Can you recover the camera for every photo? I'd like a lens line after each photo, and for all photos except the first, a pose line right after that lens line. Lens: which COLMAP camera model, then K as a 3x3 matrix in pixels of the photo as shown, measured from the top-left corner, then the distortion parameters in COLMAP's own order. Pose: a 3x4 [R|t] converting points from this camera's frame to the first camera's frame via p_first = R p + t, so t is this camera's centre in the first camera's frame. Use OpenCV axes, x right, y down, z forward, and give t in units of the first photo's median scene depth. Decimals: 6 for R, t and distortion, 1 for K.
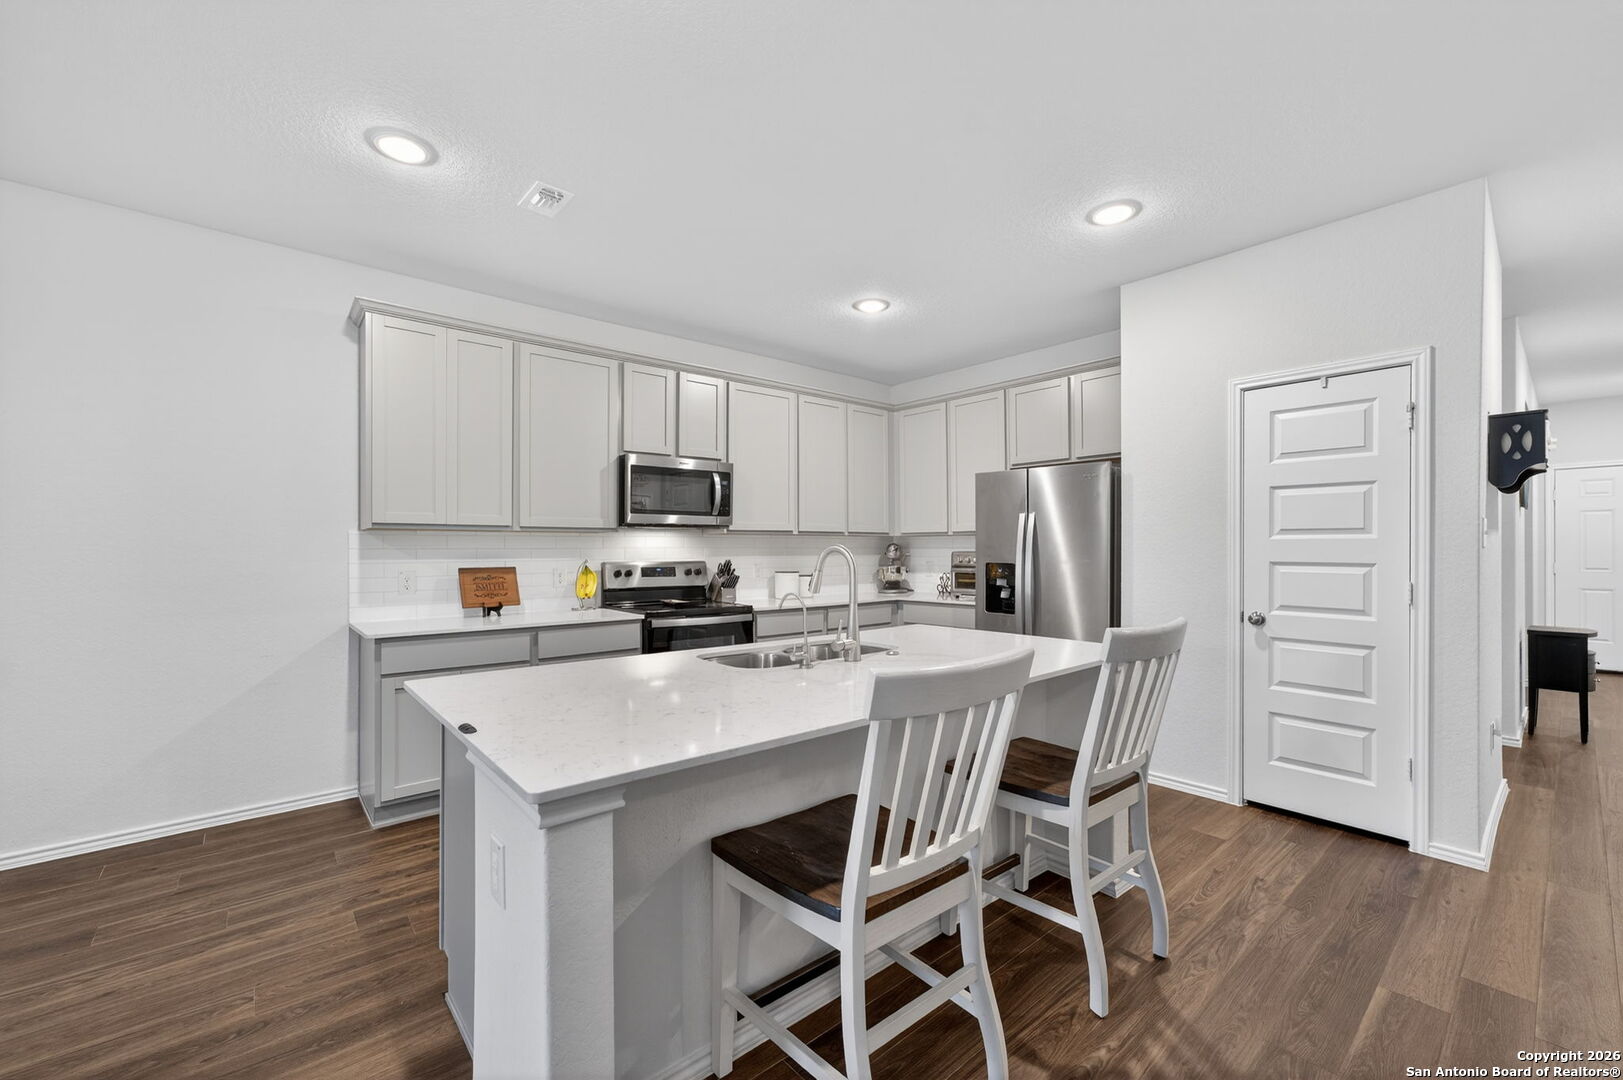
lens RADIAL K [[656.7, 0, 808.2], [0, 656.7, 549.1], [0, 0, 1]] dist [-0.010858, 0.008368]
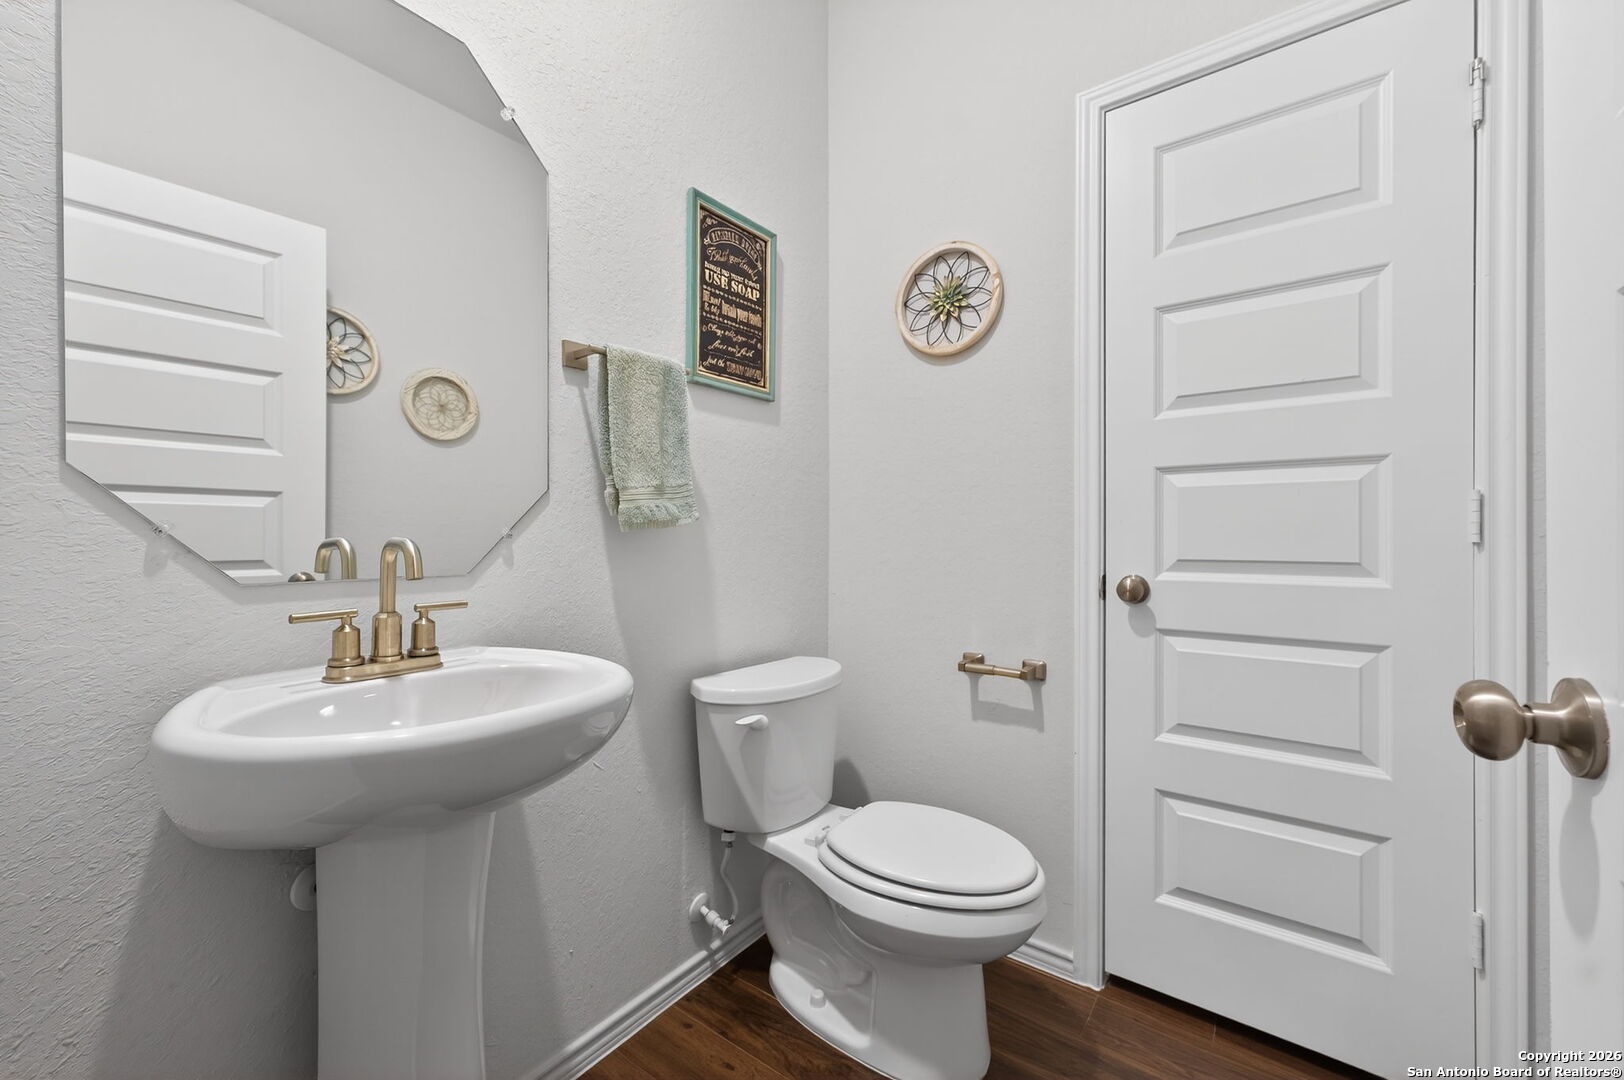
lens RADIAL K [[648.8, 0, 809.2], [0, 648.8, 533.0], [0, 0, 1]] dist [-0.001960, -0.000070]
pose [[0.976385, -0.003189, 0.216012, 0.330649], [0.002510, 0.999991, 0.003420, 0.059090], [-0.216021, -0.002797, 0.976385, 0.547644]]
